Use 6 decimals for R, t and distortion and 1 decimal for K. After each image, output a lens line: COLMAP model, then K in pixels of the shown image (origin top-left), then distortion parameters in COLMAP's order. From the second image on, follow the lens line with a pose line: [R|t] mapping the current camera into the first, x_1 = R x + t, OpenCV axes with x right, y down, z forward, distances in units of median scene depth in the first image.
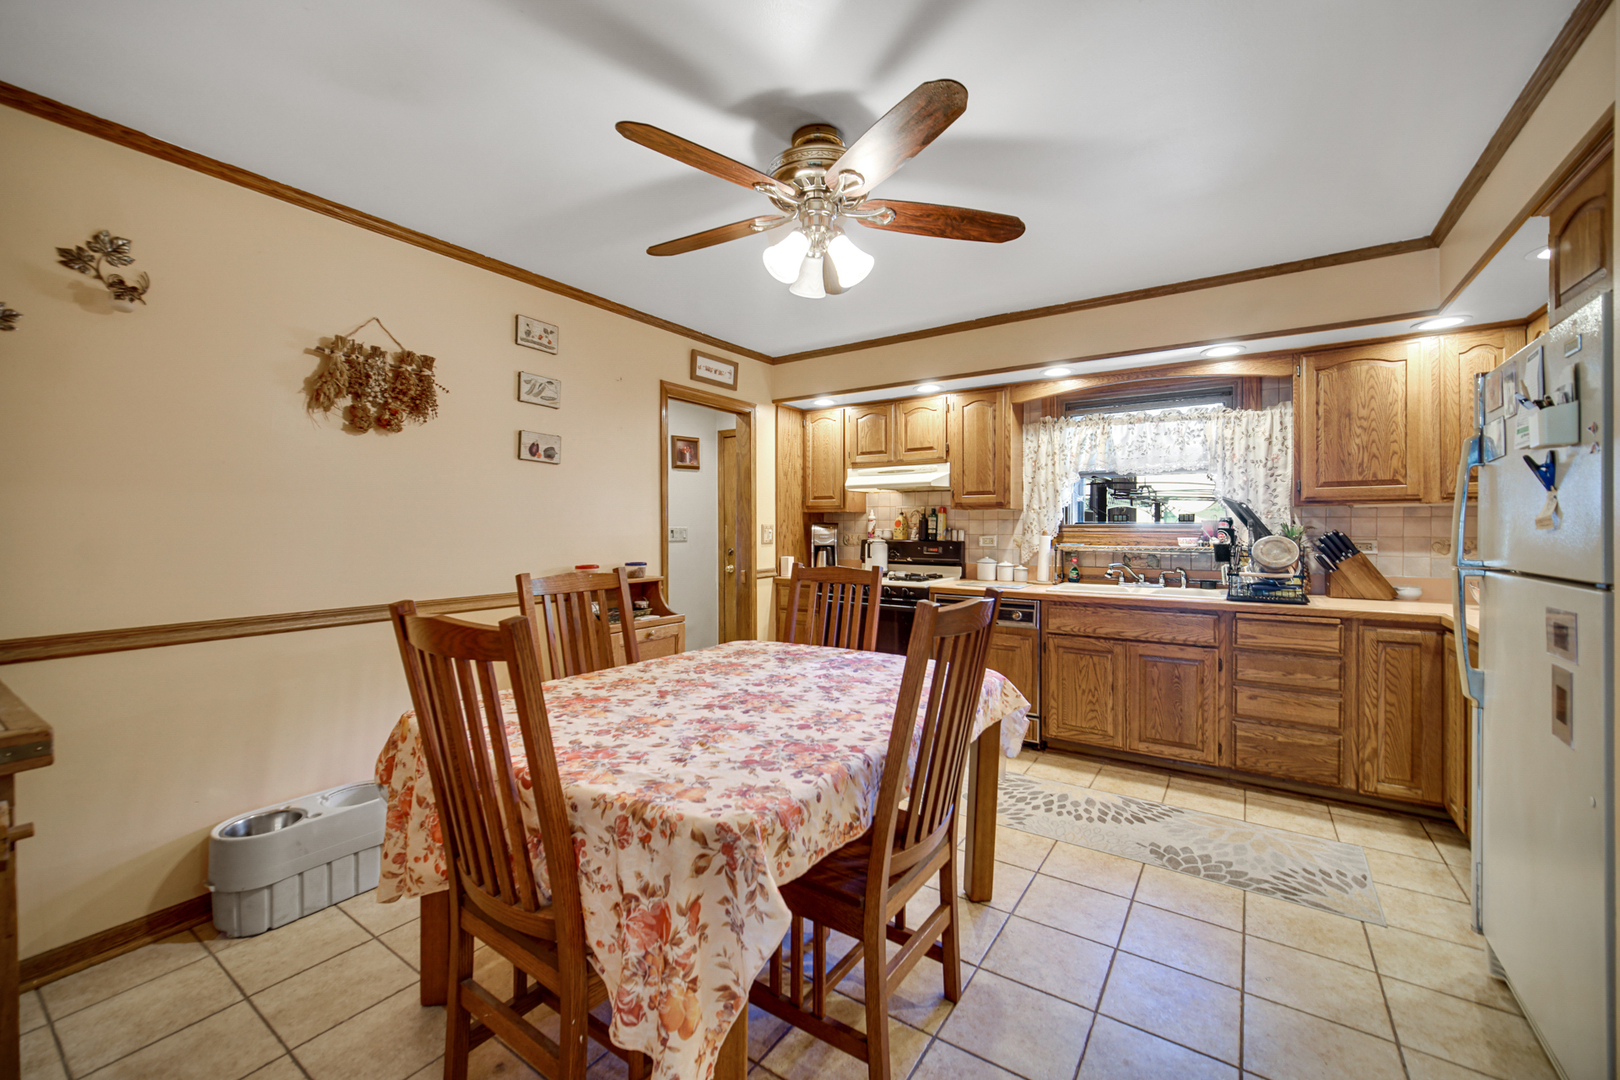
lens RADIAL K [[644.2, 0, 816.0], [0, 644.2, 530.0], [0, 0, 1]] dist [-0.006056, 0.002162]
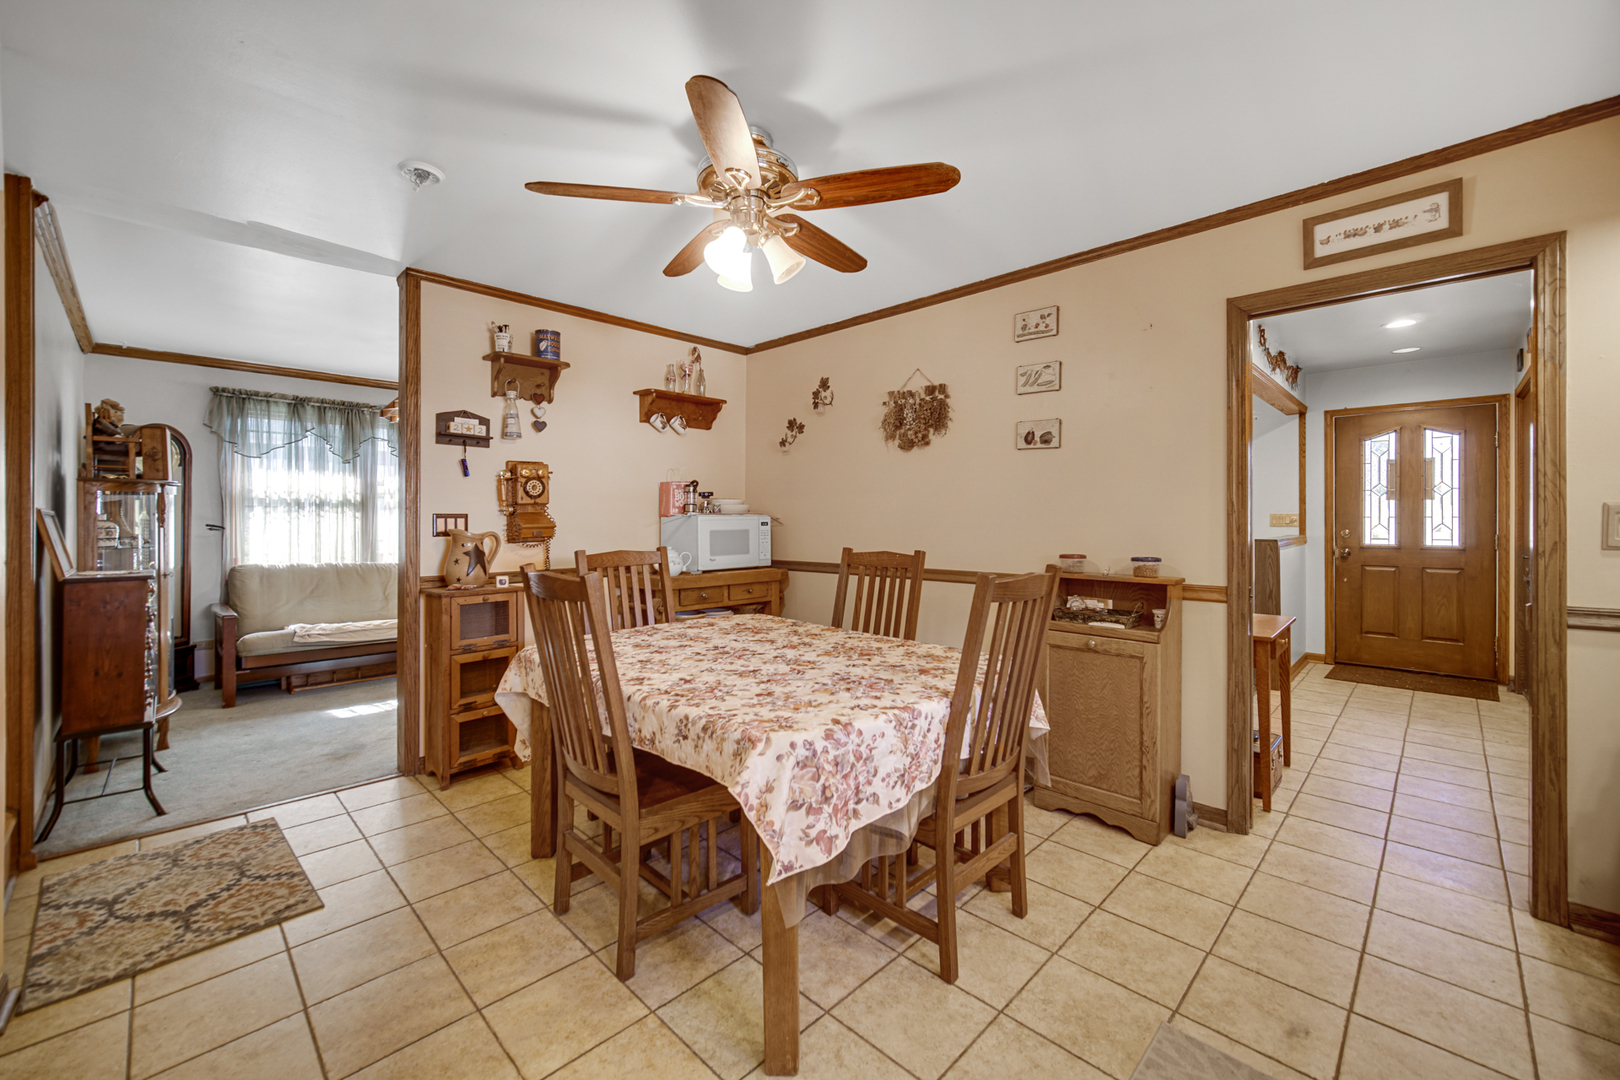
lens RADIAL K [[644.2, 0, 790.1], [0, 644.2, 522.2], [0, 0, 1]] dist [-0.006056, 0.002162]
pose [[-0.199490, 0.007876, -0.979868, 0.651904], [-0.000407, 0.999967, 0.008121, 0.002334], [0.979900, 0.002019, -0.199480, 0.828471]]
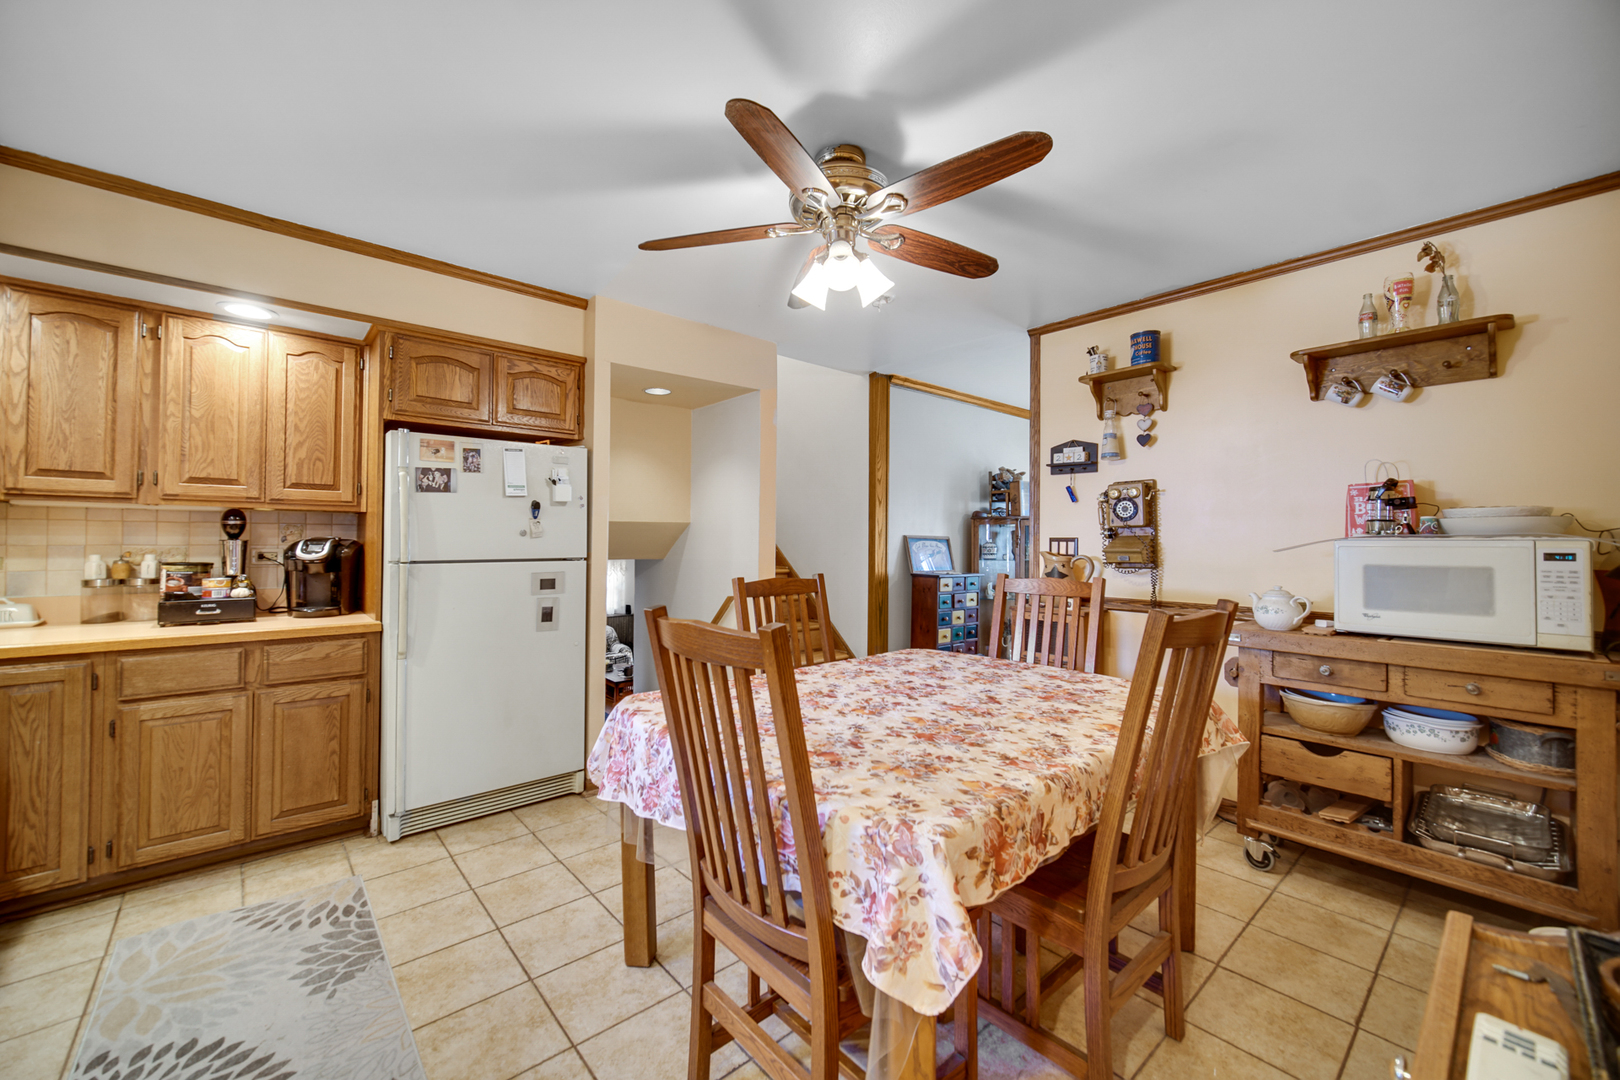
lens RADIAL K [[644.2, 0, 810.4], [0, 644.2, 533.3], [0, 0, 1]] dist [-0.006056, 0.002162]
pose [[-0.966069, 0.000682, 0.258284, -0.142053], [-0.002049, 0.999945, -0.010304, 0.001964], [-0.258277, -0.010483, -0.966014, 1.299129]]
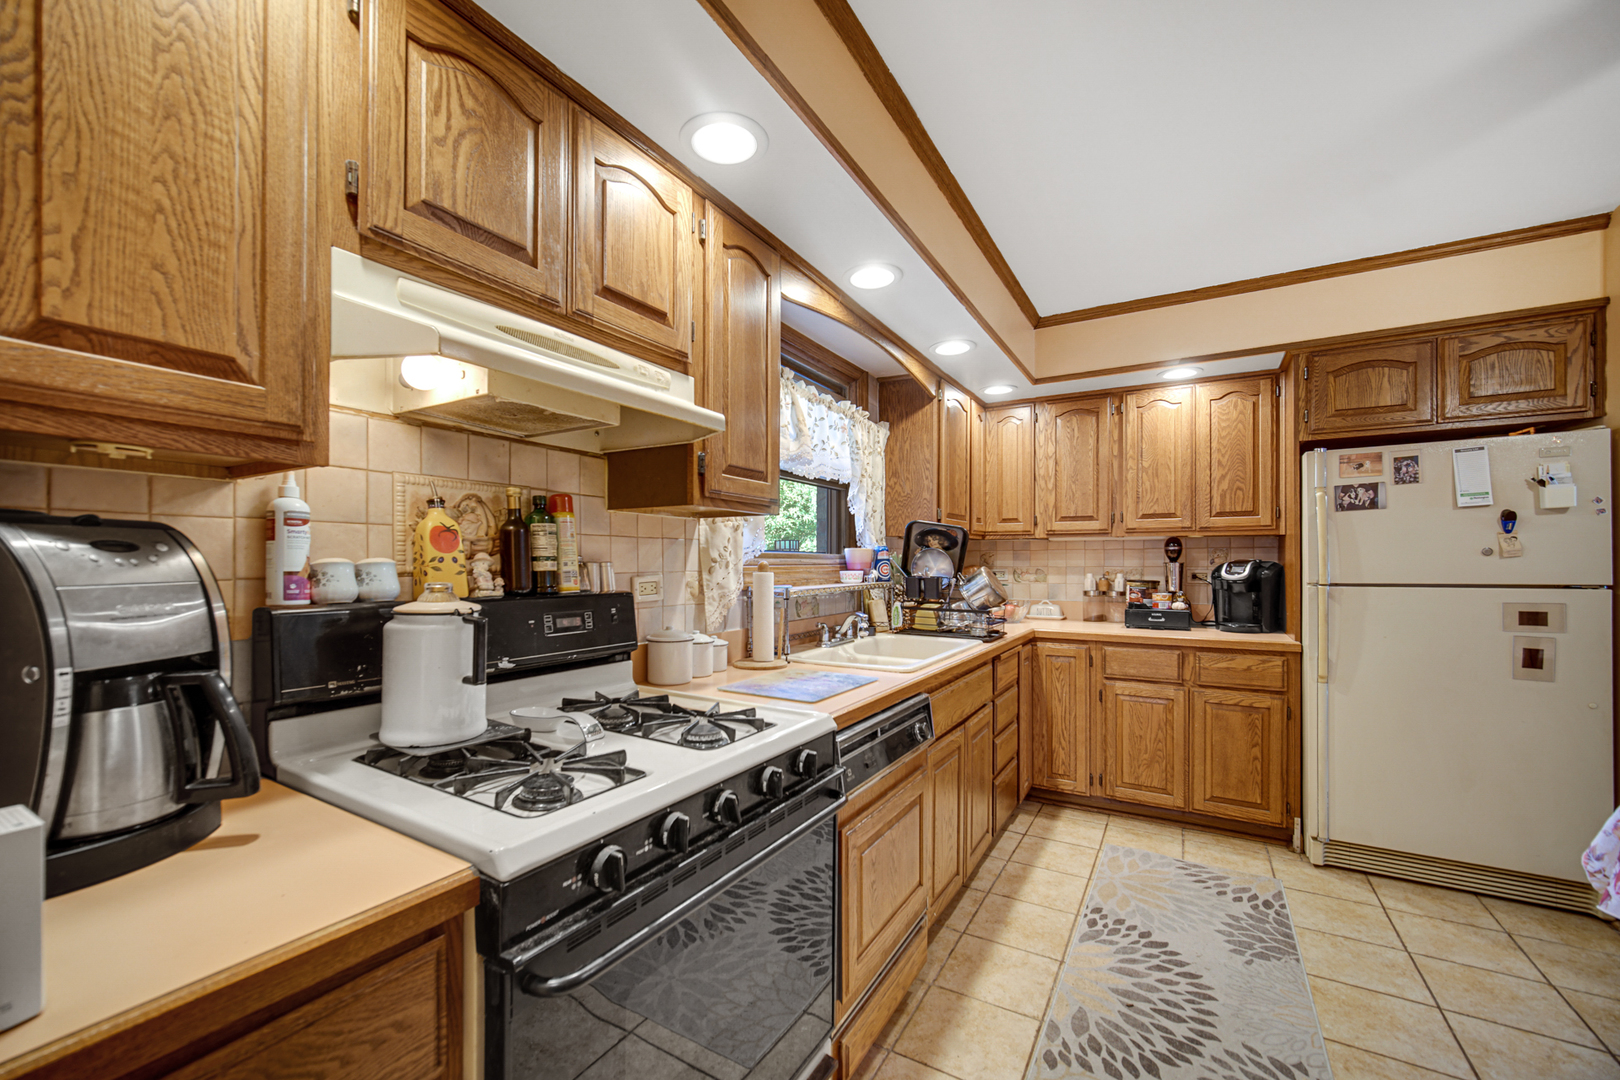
lens RADIAL K [[644.2, 0, 784.7], [0, 644.2, 560.1], [0, 0, 1]] dist [-0.006056, 0.002162]
pose [[-0.026379, 0.006174, 0.999633, -0.221225], [0.005707, 0.999966, -0.006026, 0.002250], [-0.999636, 0.005546, -0.026414, 1.337690]]
